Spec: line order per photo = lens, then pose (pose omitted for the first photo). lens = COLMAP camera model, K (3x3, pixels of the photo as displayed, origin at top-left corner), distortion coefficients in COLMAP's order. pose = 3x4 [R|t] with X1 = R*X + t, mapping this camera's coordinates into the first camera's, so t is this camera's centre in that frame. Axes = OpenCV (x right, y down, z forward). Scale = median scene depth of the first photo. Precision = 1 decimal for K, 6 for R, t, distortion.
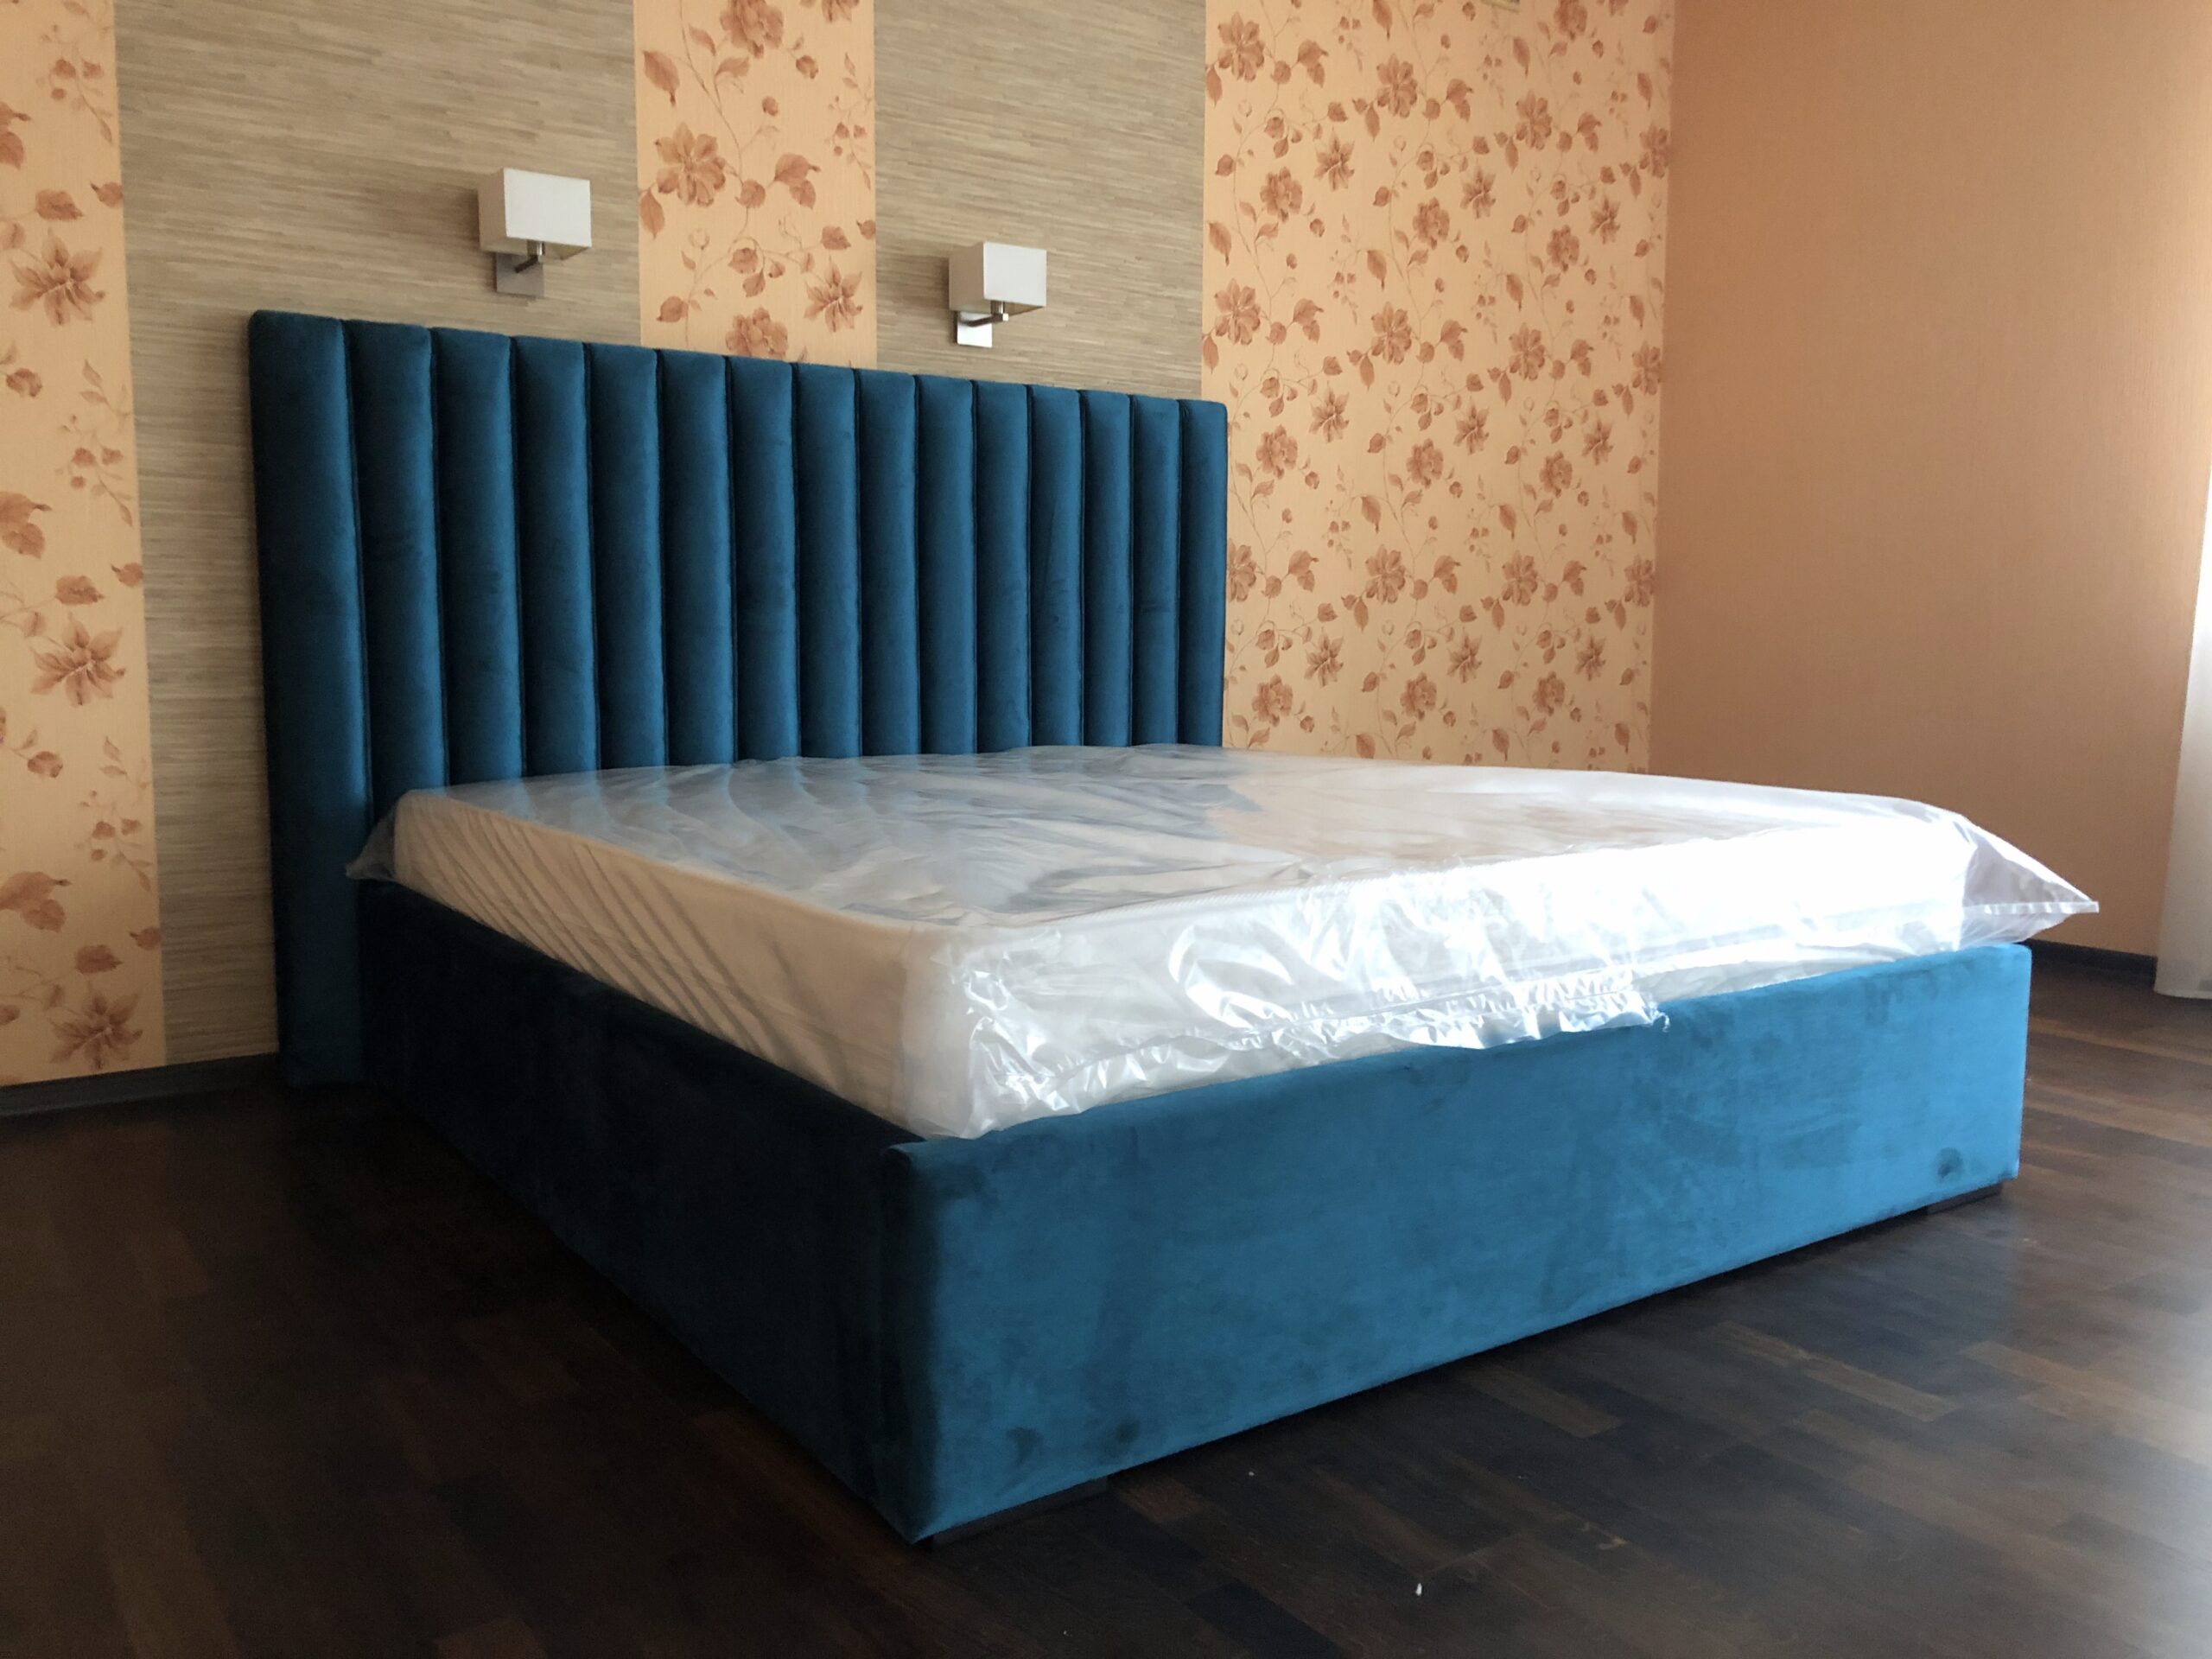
lens RADIAL K [[1827.7, 0, 1113.1], [0, 1827.7, 828.0], [0, 0, 1]] dist [0.022241, -0.004100]
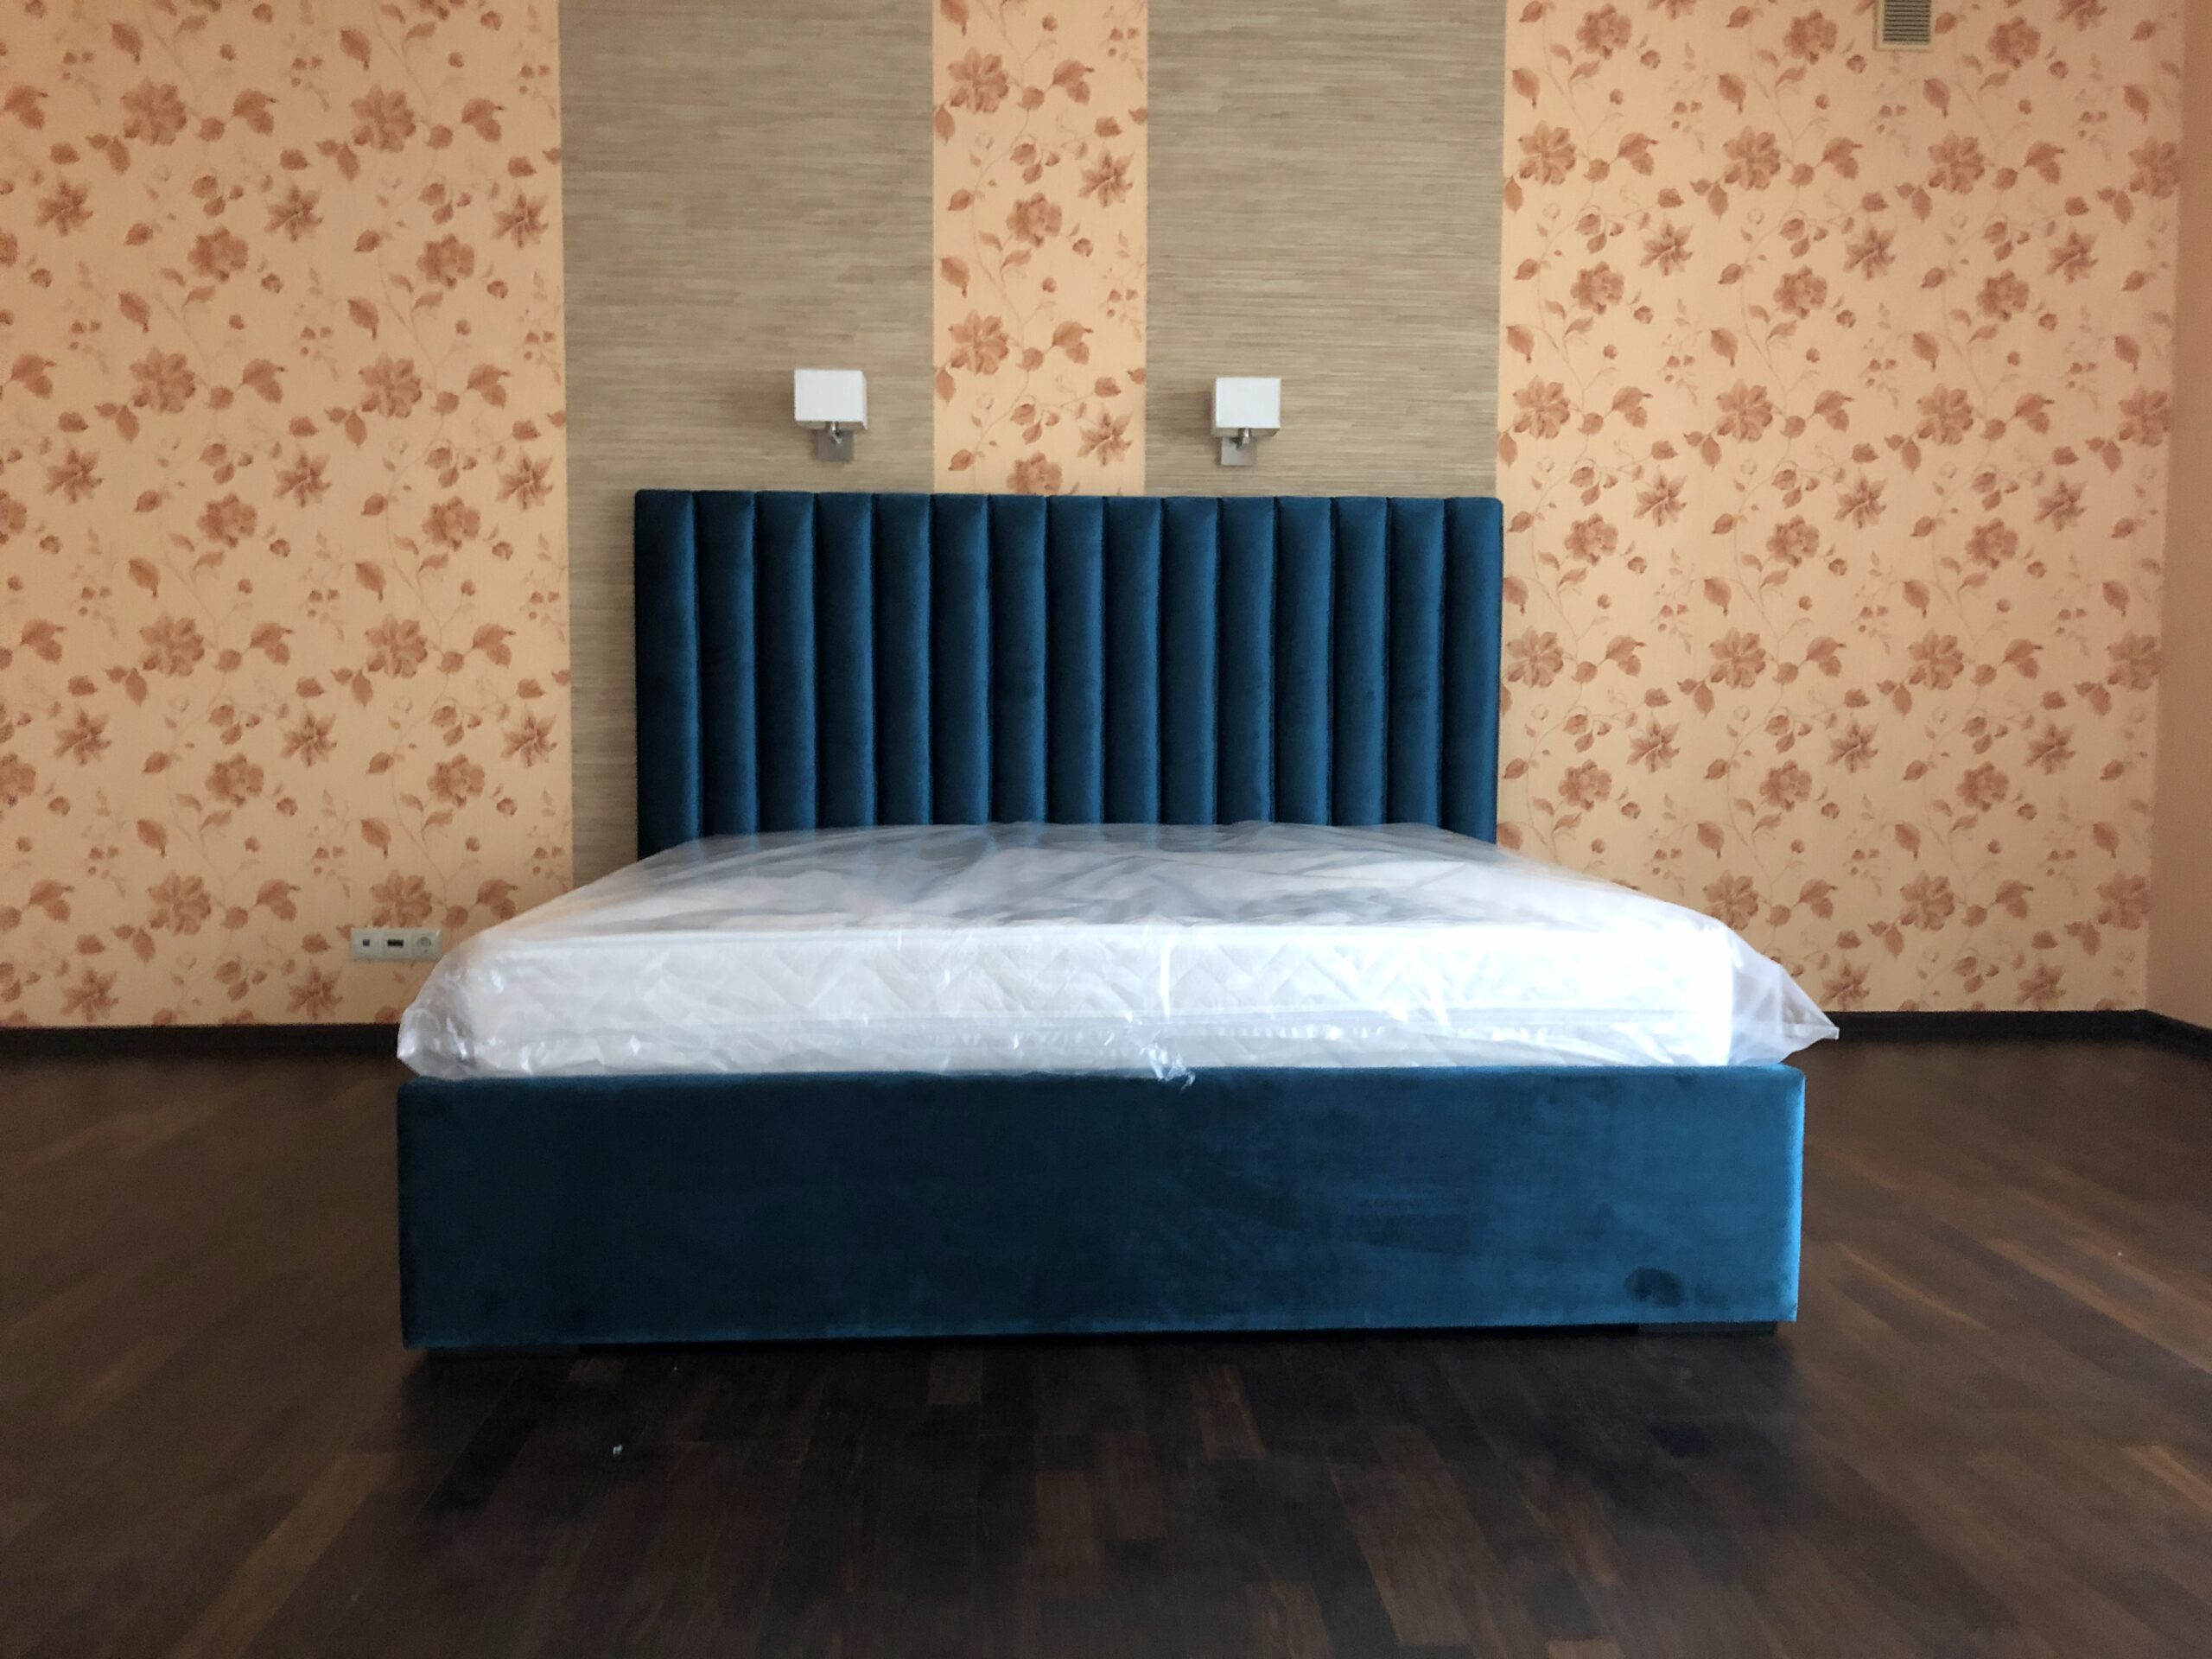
lens RADIAL K [[1827.7, 0, 1117.5], [0, 1827.7, 834.4], [0, 0, 1]] dist [0.022241, -0.004100]
pose [[0.846272, 0.041414, -0.531139, 0.495306], [-0.058661, 0.998155, -0.015637, -0.014825], [0.529512, 0.044390, 0.847140, 0.015160]]
